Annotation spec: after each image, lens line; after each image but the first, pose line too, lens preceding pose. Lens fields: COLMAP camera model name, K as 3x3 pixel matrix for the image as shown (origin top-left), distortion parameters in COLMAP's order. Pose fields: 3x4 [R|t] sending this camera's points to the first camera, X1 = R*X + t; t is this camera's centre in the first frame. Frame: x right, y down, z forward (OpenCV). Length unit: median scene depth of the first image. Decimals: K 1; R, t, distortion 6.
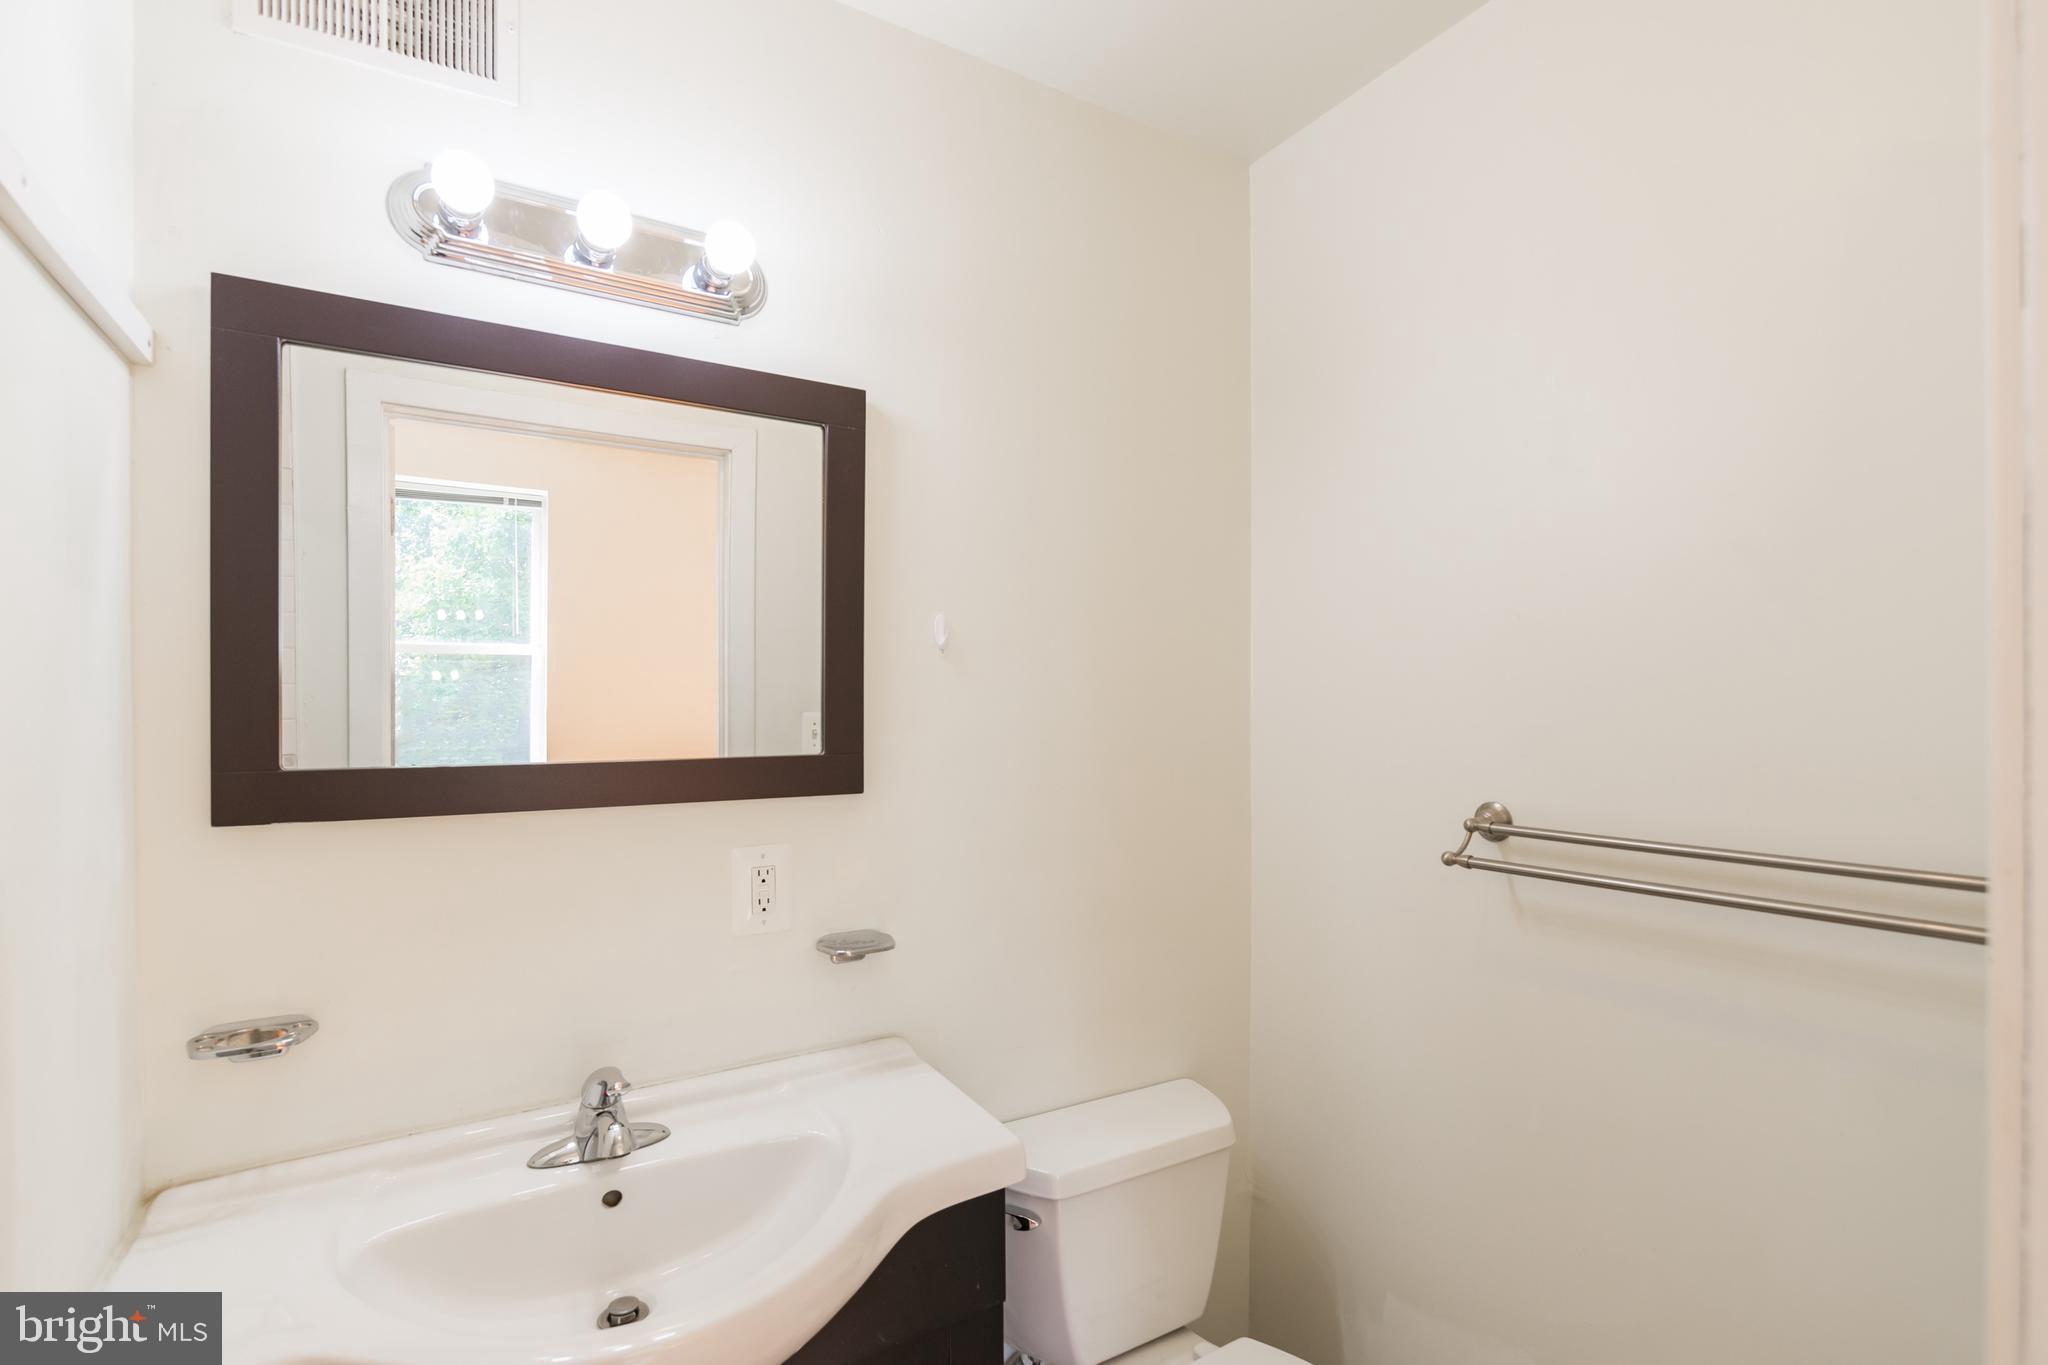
lens RADIAL K [[918.1, 0, 1022.0], [0, 918.1, 672.4], [0, 0, 1]] dist [-0.013987, 0.000546]
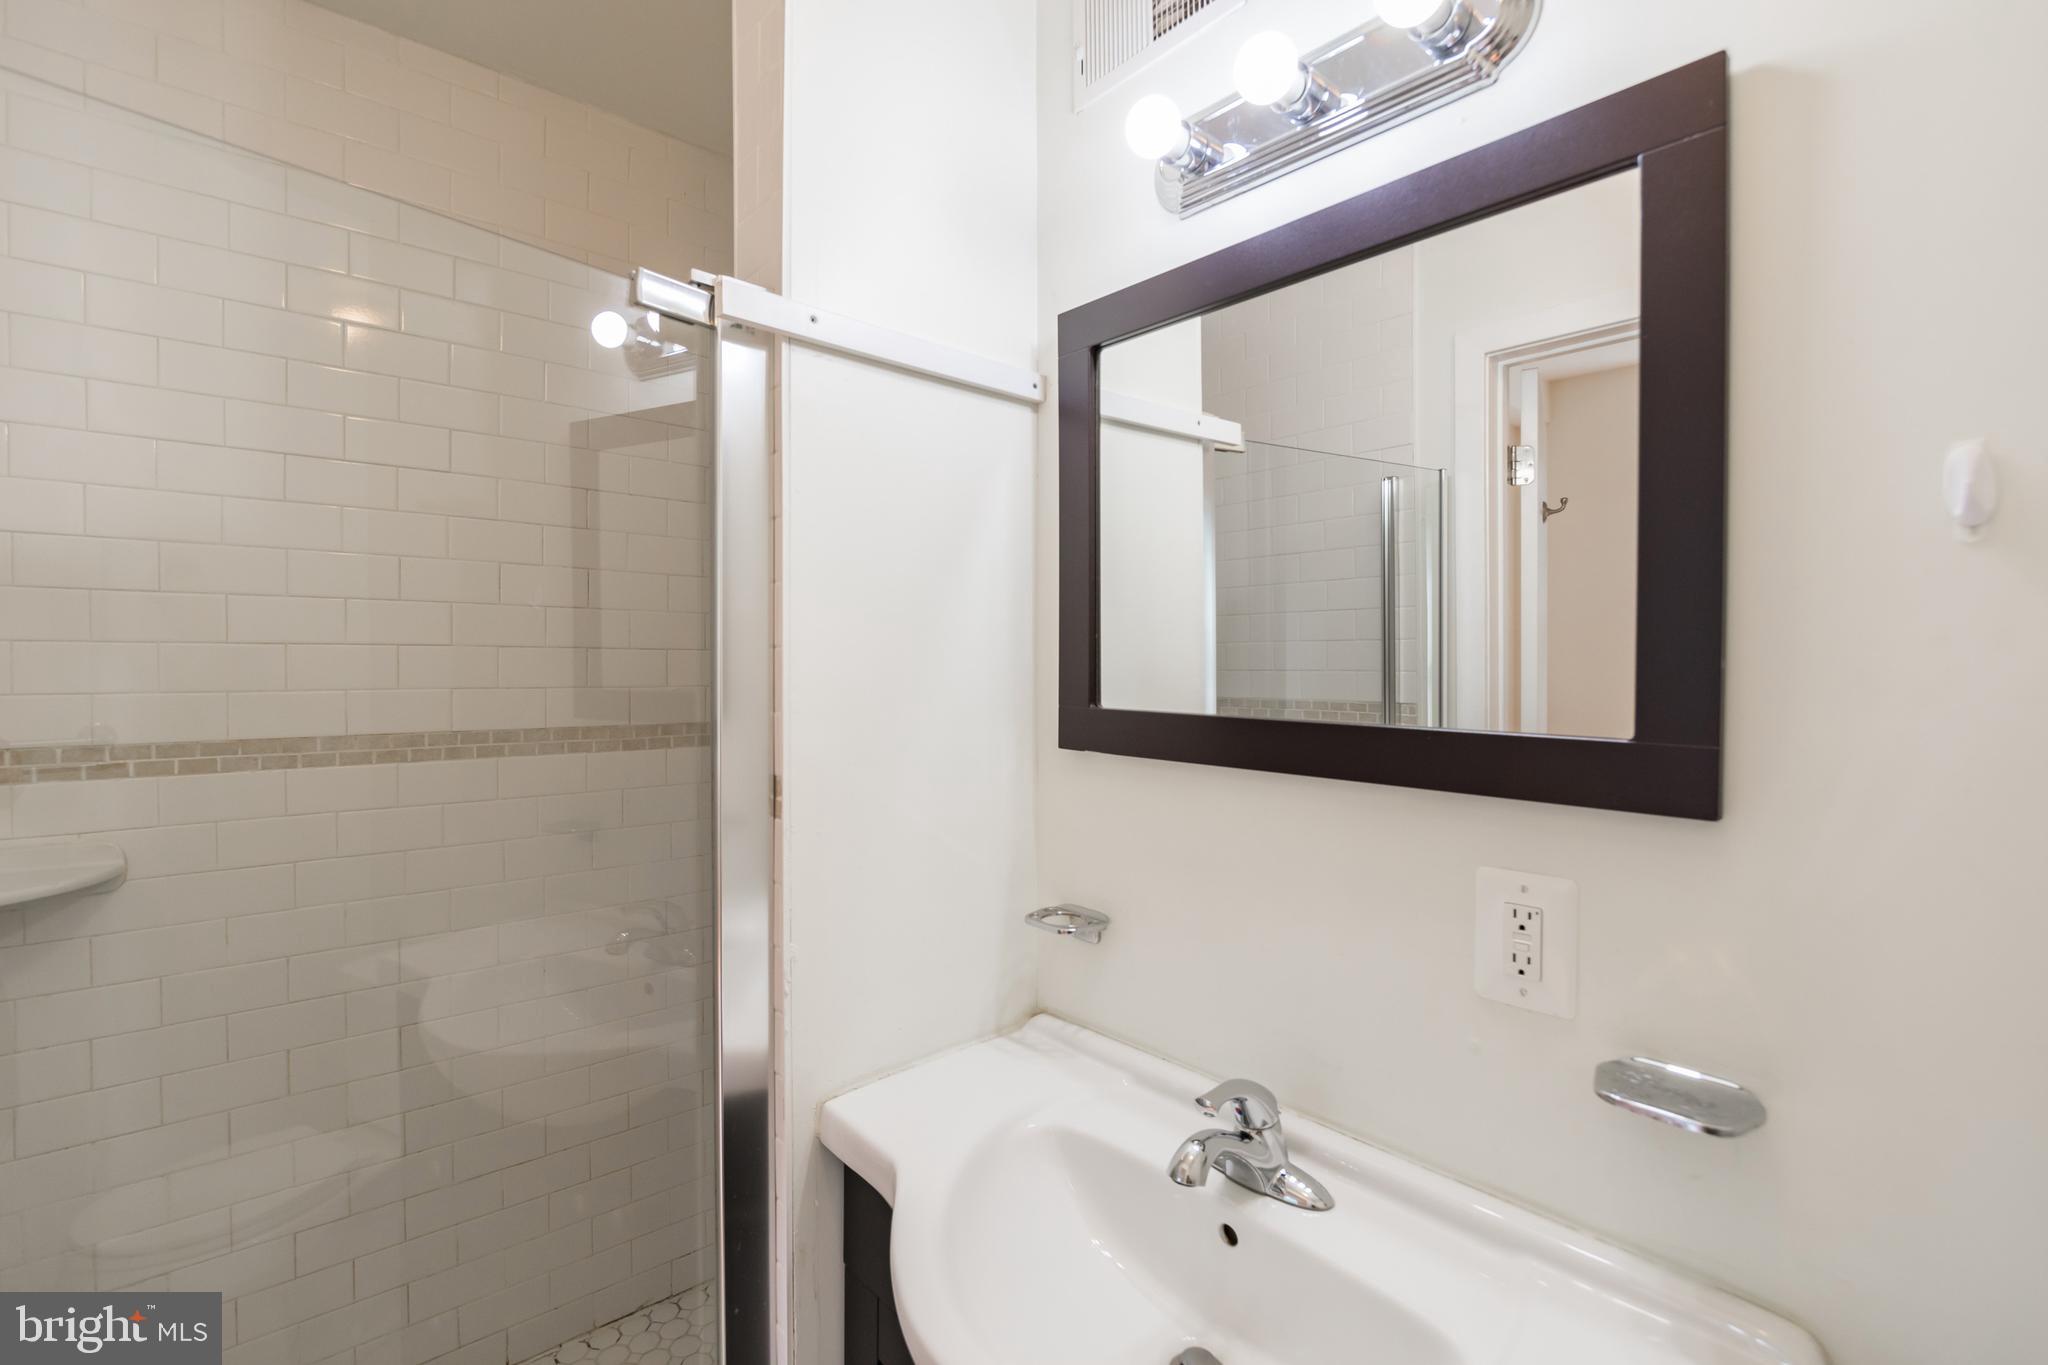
lens RADIAL K [[918.1, 0, 1022.0], [0, 918.1, 672.4], [0, 0, 1]] dist [-0.013987, 0.000546]
pose [[0.179558, 0.012495, -0.983668, 0.284038], [0.016797, 0.999735, 0.015765, 0.032109], [0.983604, -0.019353, 0.179301, 0.542552]]
